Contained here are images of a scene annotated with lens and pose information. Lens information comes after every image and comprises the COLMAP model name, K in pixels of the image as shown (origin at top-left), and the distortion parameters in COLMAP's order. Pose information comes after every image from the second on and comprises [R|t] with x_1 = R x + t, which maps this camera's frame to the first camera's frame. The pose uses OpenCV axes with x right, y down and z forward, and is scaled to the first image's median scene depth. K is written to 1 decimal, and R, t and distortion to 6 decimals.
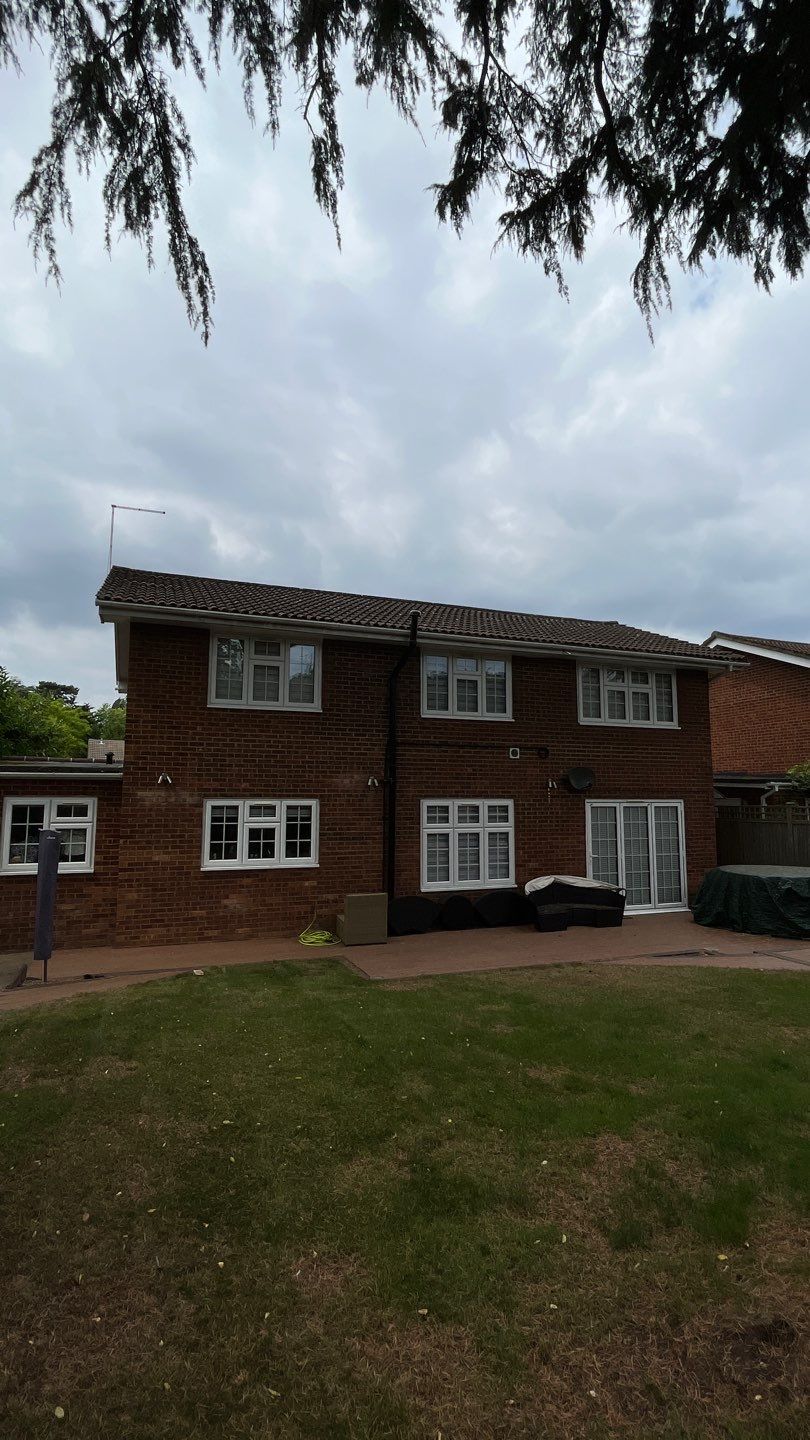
lens RADIAL K [[699.9, 0, 405.0], [0, 699.9, 720.0], [0, 0, 1]] dist [0.001197, 0.000003]
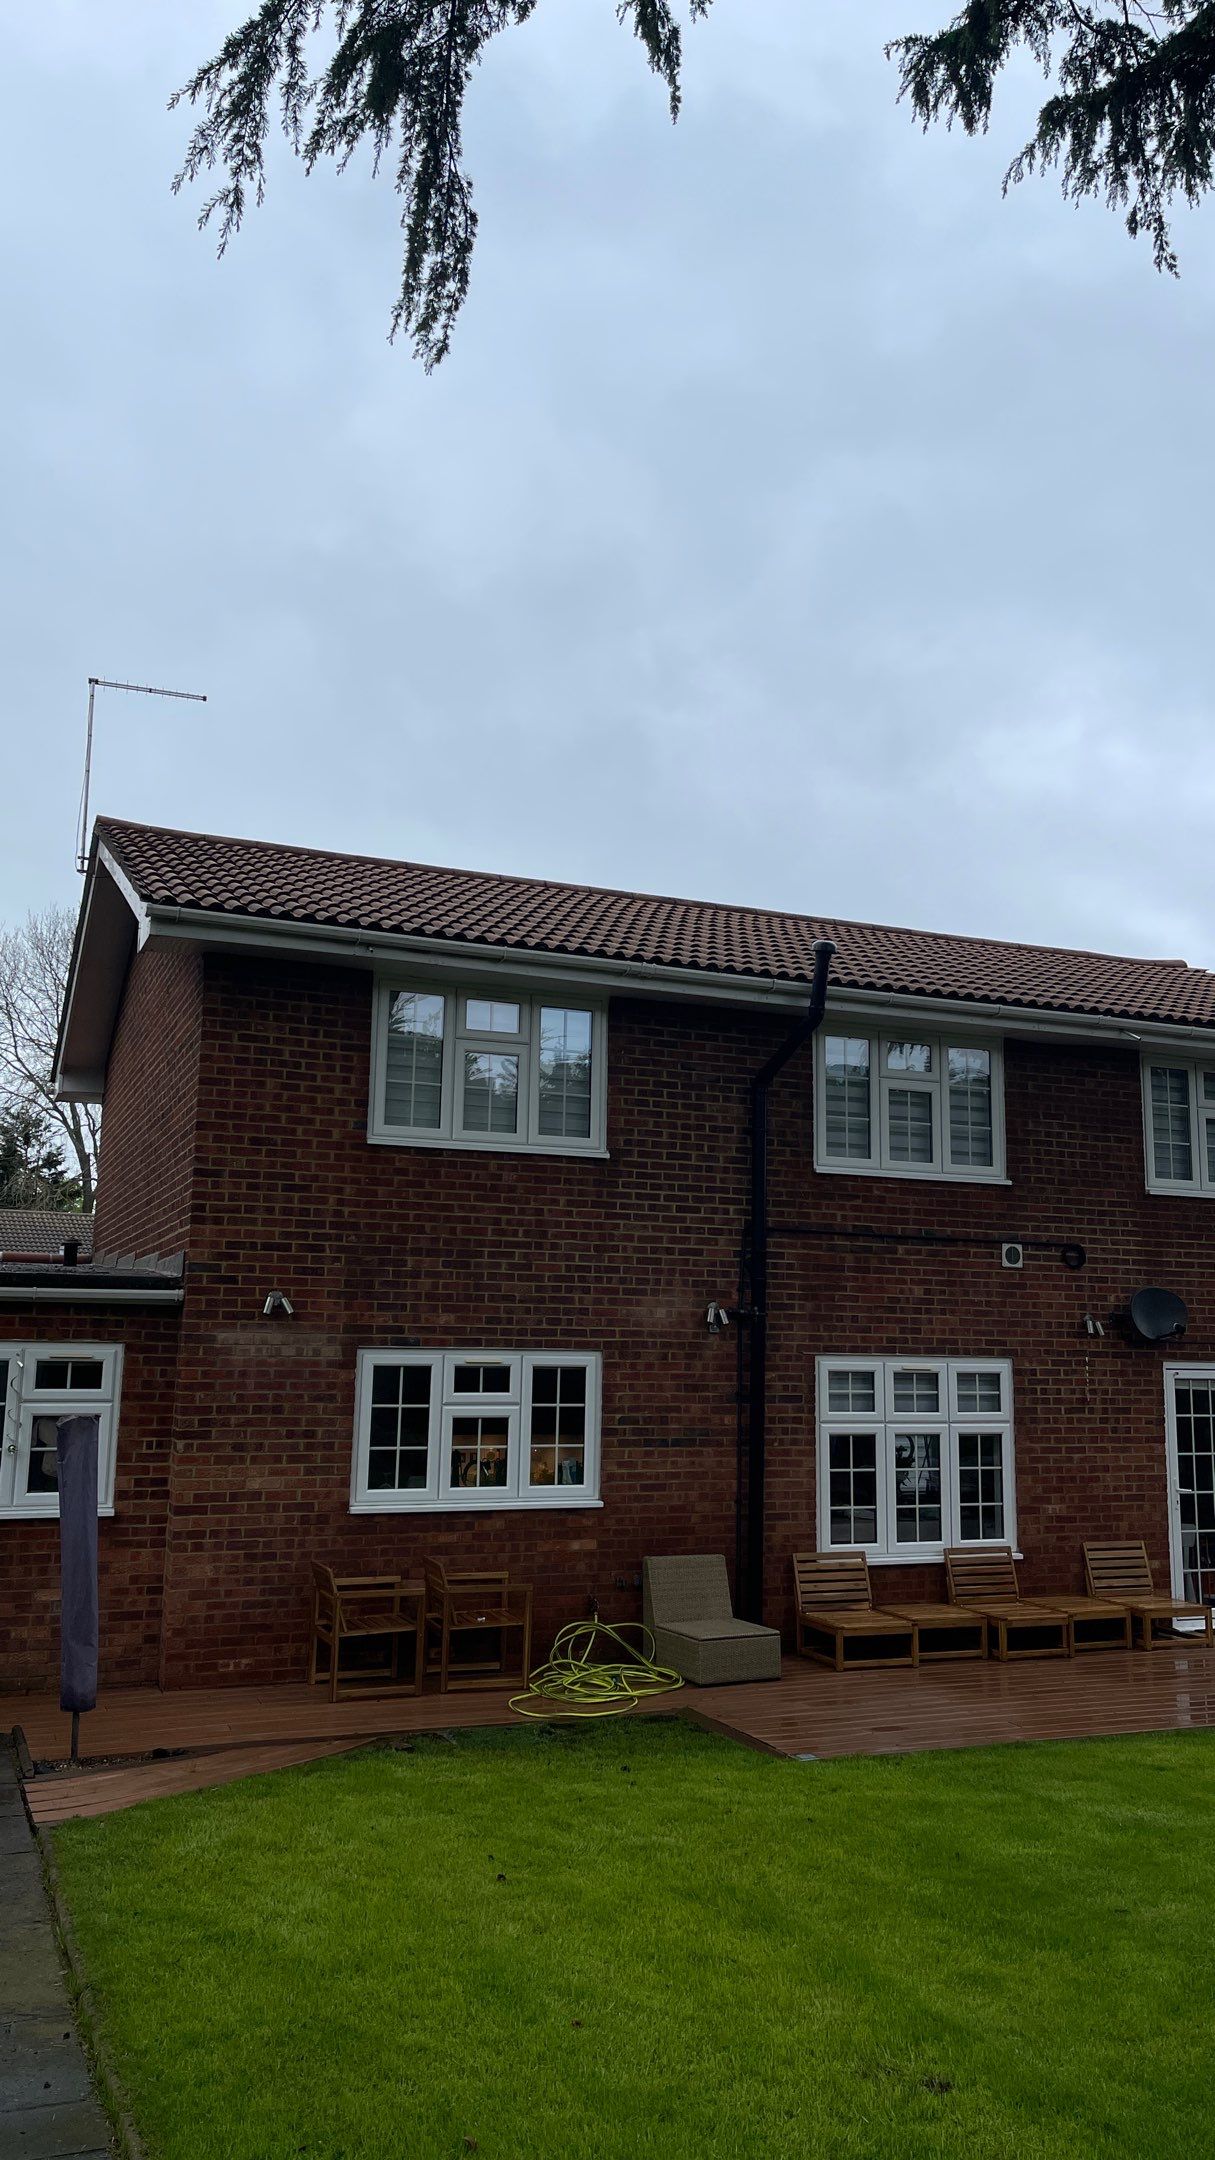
lens RADIAL K [[1626.4, 0, 632.3], [0, 1626.4, 1083.4], [0, 0, 1]] dist [0.095212, -0.146531]
pose [[0.999248, 0.018580, 0.034033, -0.145696], [-0.016860, 0.998600, -0.050132, -0.007195], [-0.034917, 0.049521, 0.998163, -0.053710]]
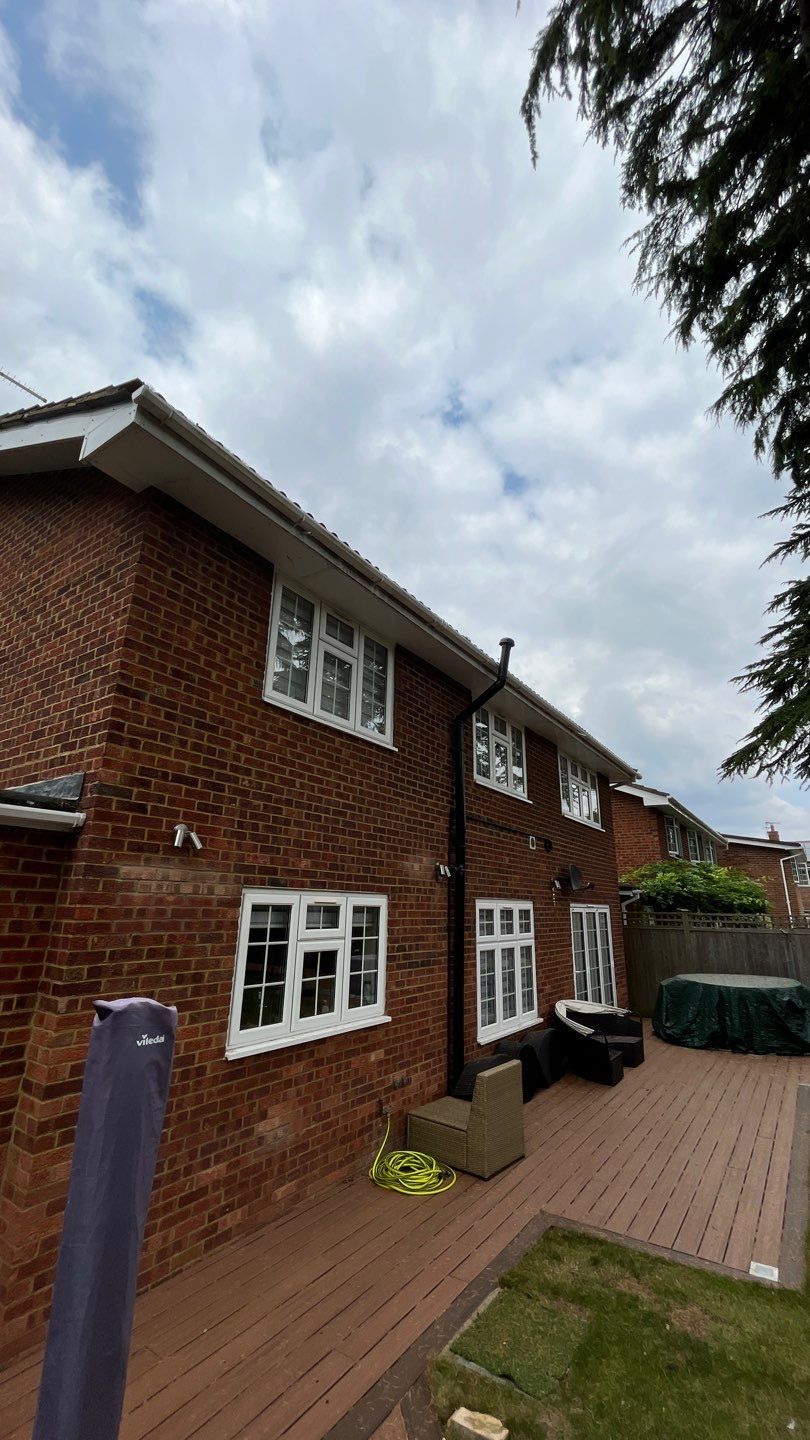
lens RADIAL K [[597.1, 0, 431.2], [0, 597.1, 714.4], [0, 0, 1]] dist [-0.000672, 0.000202]
pose [[0.804374, 0.195319, 0.561100, -0.416759], [-0.084357, 0.972395, -0.217559, 0.073093], [-0.588104, 0.127667, 0.798646, 0.572239]]
